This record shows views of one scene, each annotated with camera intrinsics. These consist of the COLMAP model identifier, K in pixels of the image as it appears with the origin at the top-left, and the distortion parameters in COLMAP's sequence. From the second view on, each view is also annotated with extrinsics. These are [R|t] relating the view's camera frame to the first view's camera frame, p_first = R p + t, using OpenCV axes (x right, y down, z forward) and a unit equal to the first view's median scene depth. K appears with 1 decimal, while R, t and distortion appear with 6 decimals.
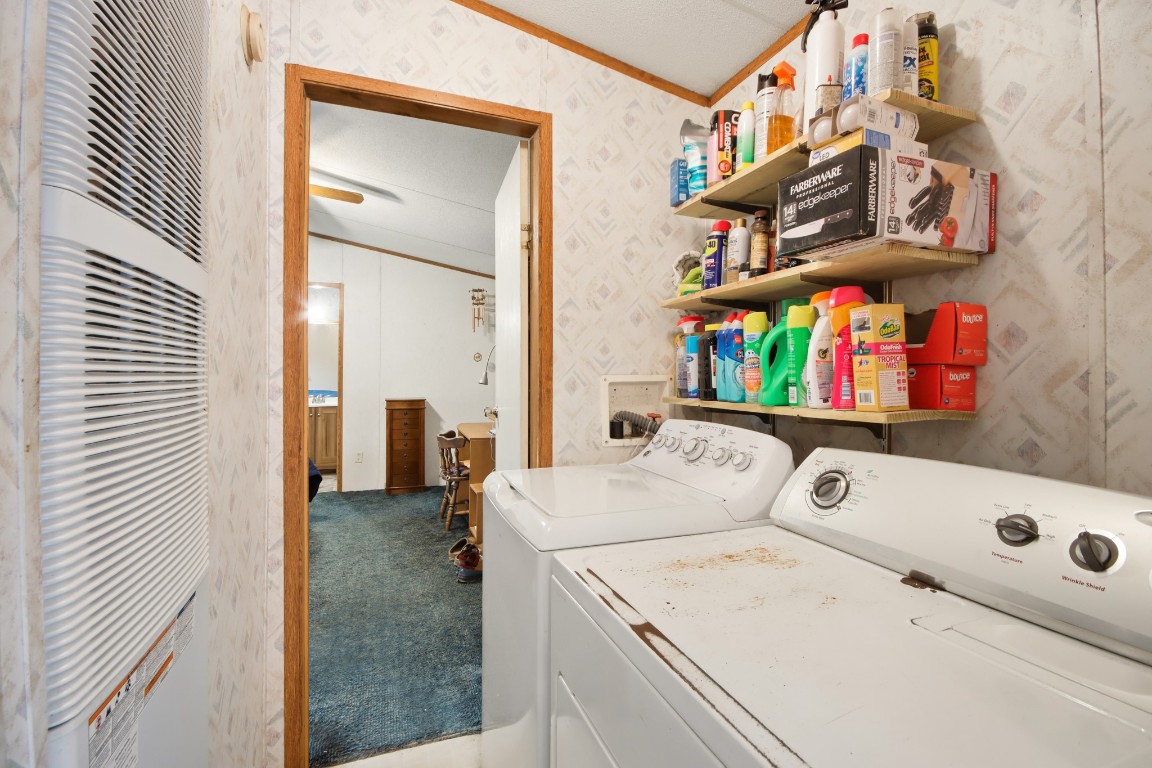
lens RADIAL K [[536.9, 0, 575.0], [0, 536.9, 370.1], [0, 0, 1]] dist [-0.001914, -0.005857]
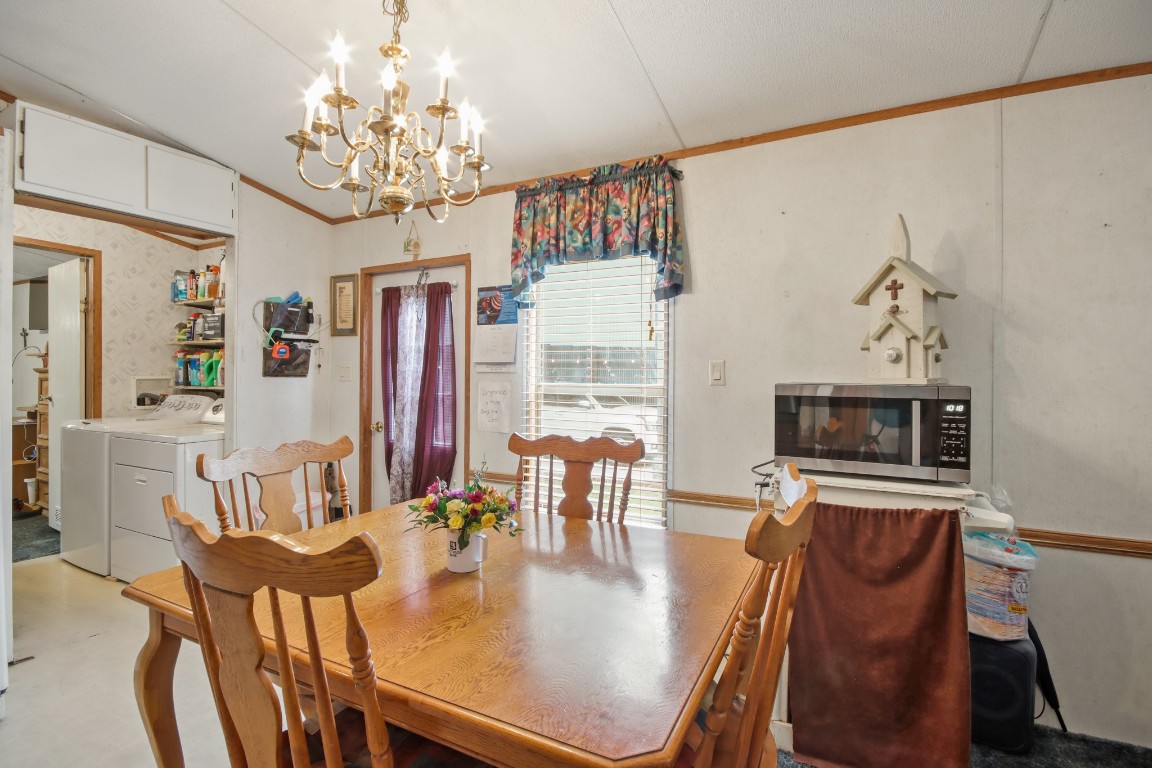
lens RADIAL K [[537.7, 0, 576.2], [0, 537.7, 378.4], [0, 0, 1]] dist [-0.001961, -0.000711]
pose [[0.739344, -0.000610, 0.673328, -0.084656], [-0.008034, 0.999920, 0.009727, -0.015291], [-0.673280, -0.012601, 0.739280, -1.838806]]
